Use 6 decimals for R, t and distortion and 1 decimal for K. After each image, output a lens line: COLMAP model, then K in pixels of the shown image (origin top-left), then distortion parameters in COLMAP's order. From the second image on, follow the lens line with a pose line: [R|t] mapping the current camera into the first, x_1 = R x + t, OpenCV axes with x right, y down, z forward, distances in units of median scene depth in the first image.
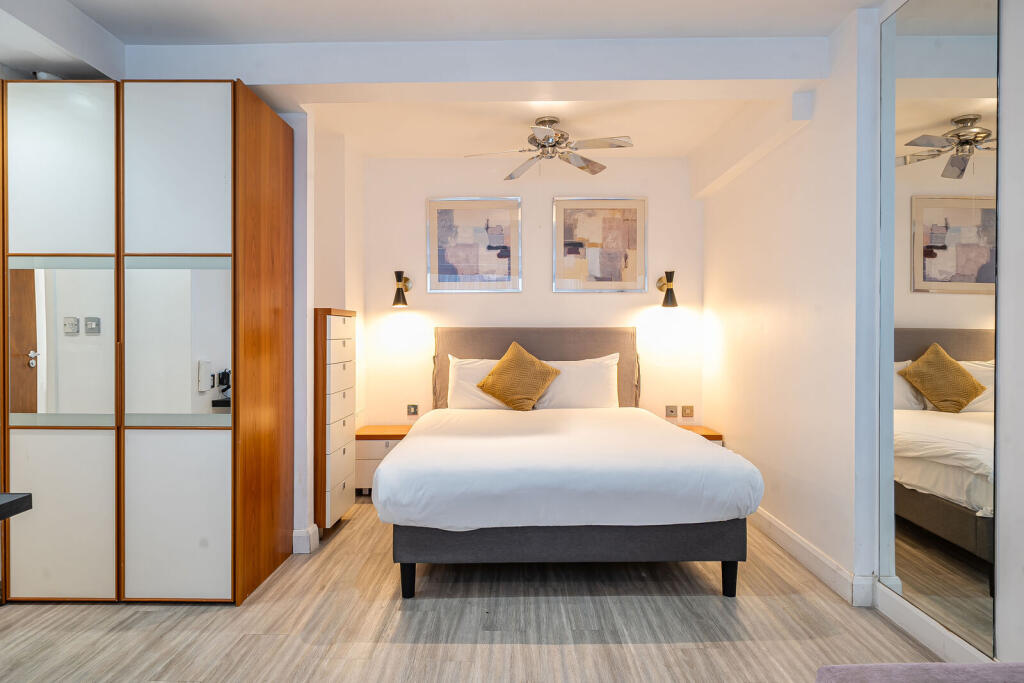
lens RADIAL K [[614.5, 0, 512.0], [0, 614.5, 341.5], [0, 0, 1]] dist [0.003860, 0.001284]
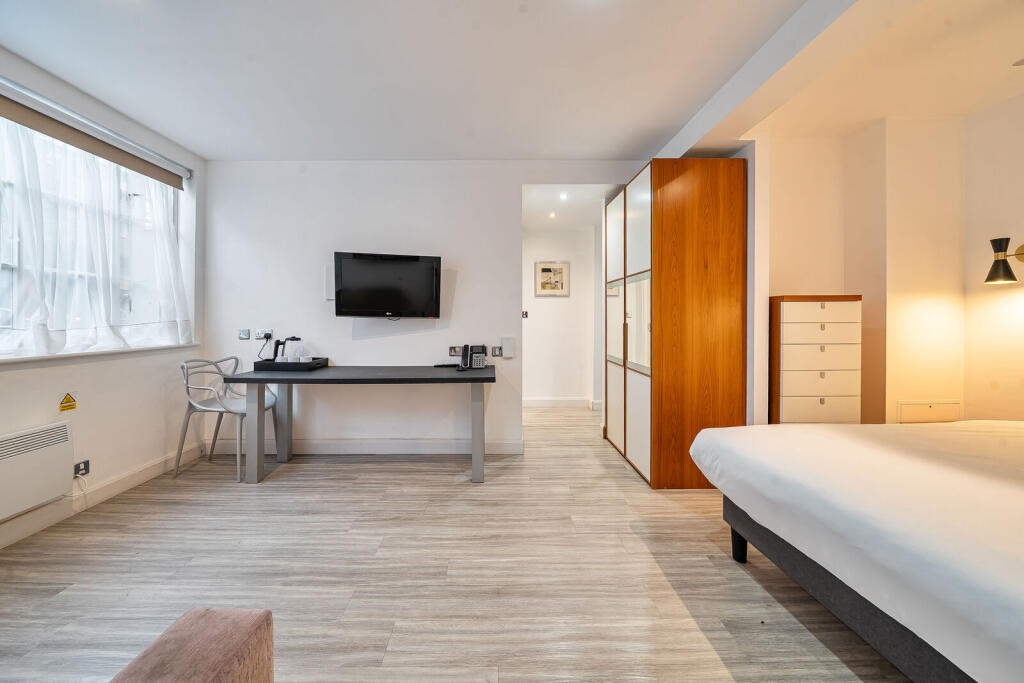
lens RADIAL K [[356.6, 0, 487.0], [0, 356.6, 319.0], [0, 0, 1]] dist [-0.000927, -0.000112]
pose [[-0.004940, 0.005151, -0.999975, 0.487575], [-0.006981, 0.999962, 0.005185, -0.012738], [0.999963, 0.007006, -0.004904, 0.583463]]
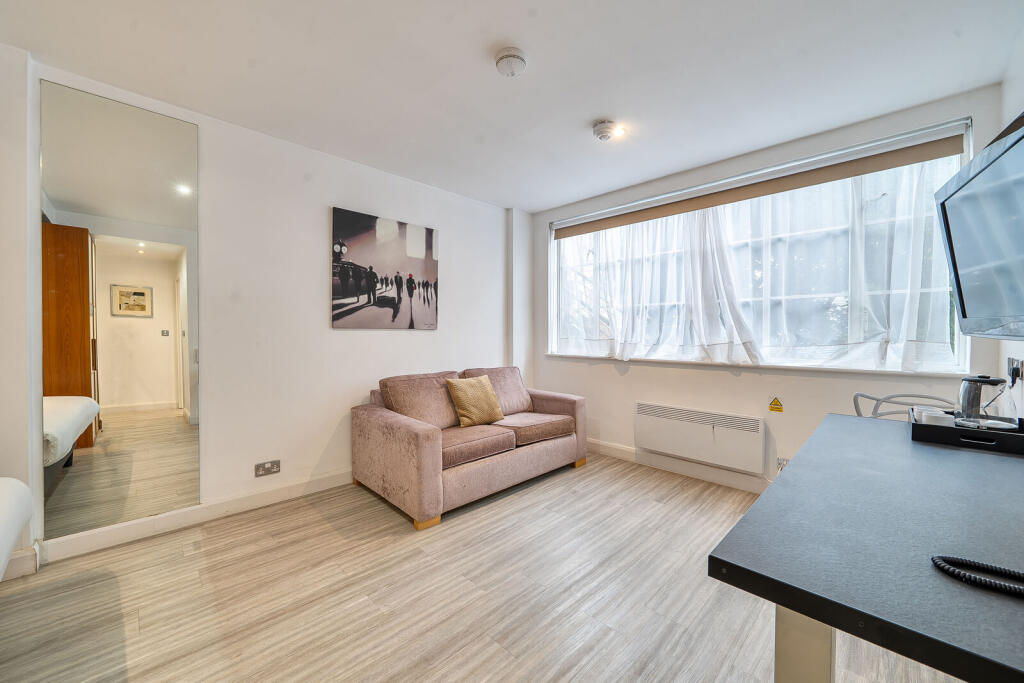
lens RADIAL K [[377.0, 0, 517.2], [0, 377.0, 337.4], [0, 0, 1]] dist [-0.021263, -0.000127]
pose [[-0.731940, -0.006704, 0.681336, -0.561516], [0.001119, 0.999938, 0.011041, -0.012589], [-0.681368, 0.008844, -0.731887, 0.896618]]
